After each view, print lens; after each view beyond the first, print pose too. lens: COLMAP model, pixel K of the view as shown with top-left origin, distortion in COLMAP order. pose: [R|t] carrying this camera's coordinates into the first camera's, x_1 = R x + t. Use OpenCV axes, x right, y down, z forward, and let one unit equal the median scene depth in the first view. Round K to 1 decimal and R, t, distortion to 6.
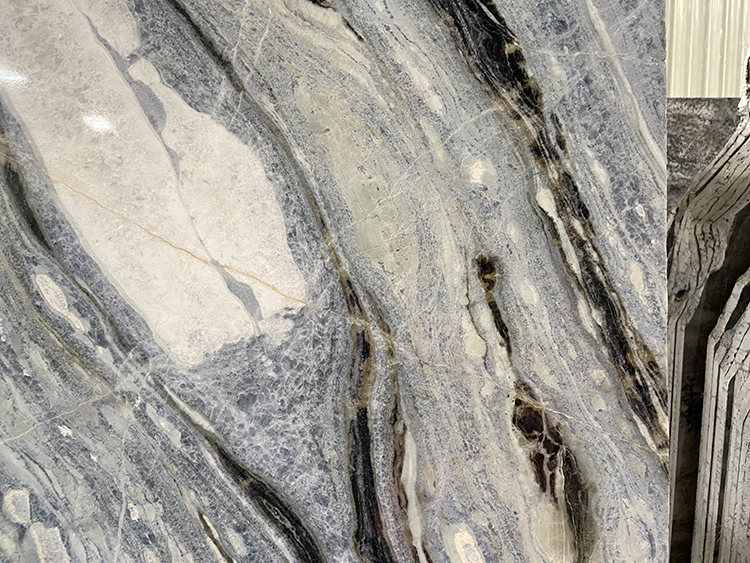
lens RADIAL K [[579.9, 0, 378.8], [0, 579.9, 277.1], [0, 0, 1]] dist [0.127998, -0.168684]
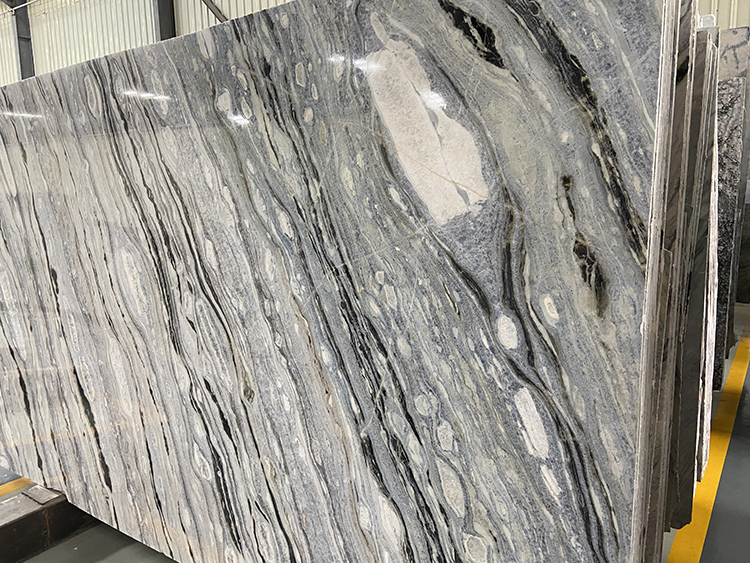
lens RADIAL K [[579.9, 0, 378.8], [0, 579.9, 277.1], [0, 0, 1]] dist [0.127998, -0.168684]
pose [[0.864553, 0.068678, -0.497827, 0.694451], [-0.039215, 0.996817, 0.069414, 0.217680], [0.501010, -0.040490, 0.864494, -1.278352]]
